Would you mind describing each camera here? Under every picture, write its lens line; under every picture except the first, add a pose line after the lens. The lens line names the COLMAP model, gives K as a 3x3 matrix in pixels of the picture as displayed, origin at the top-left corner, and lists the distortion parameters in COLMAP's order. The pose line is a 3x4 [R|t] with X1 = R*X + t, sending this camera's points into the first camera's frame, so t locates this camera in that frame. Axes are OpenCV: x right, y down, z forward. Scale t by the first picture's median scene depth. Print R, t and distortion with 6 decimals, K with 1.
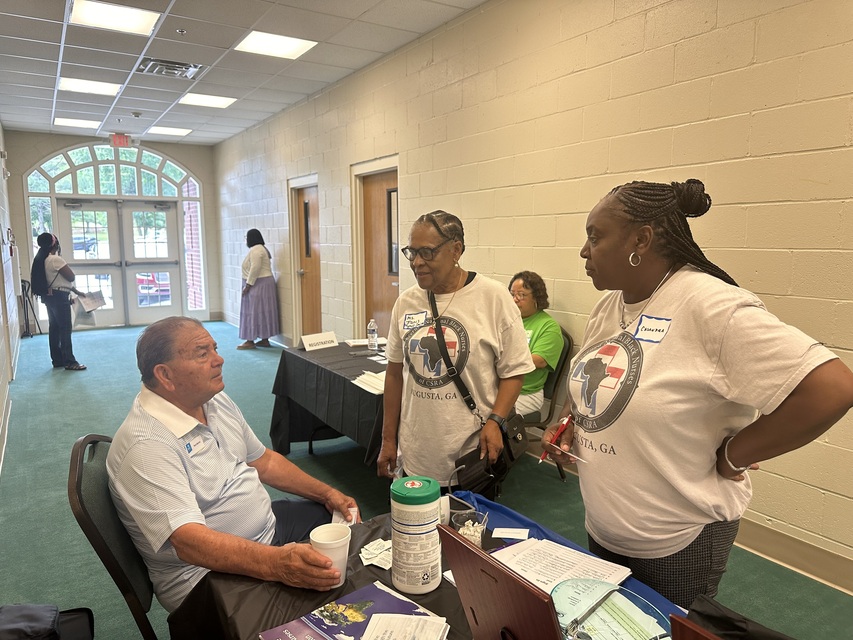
lens RADIAL K [[587.7, 0, 426.5], [0, 587.7, 320.0], [0, 0, 1]] dist [0.063095, -0.001946]
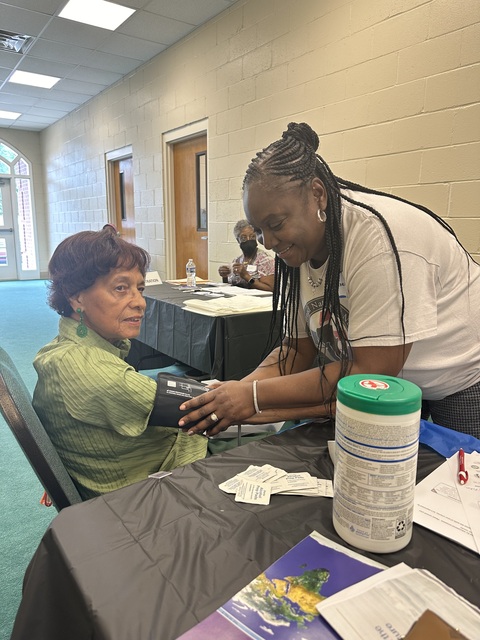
lens RADIAL K [[444.2, 0, 240.0], [0, 444.2, 320.0], [0, 0, 1]] dist [-0.005511, 0.003445]
pose [[0.997468, -0.000692, 0.071113, -0.042159], [-0.004216, 0.997619, 0.068844, 0.038199], [-0.070992, -0.068969, 0.995090, 0.116744]]
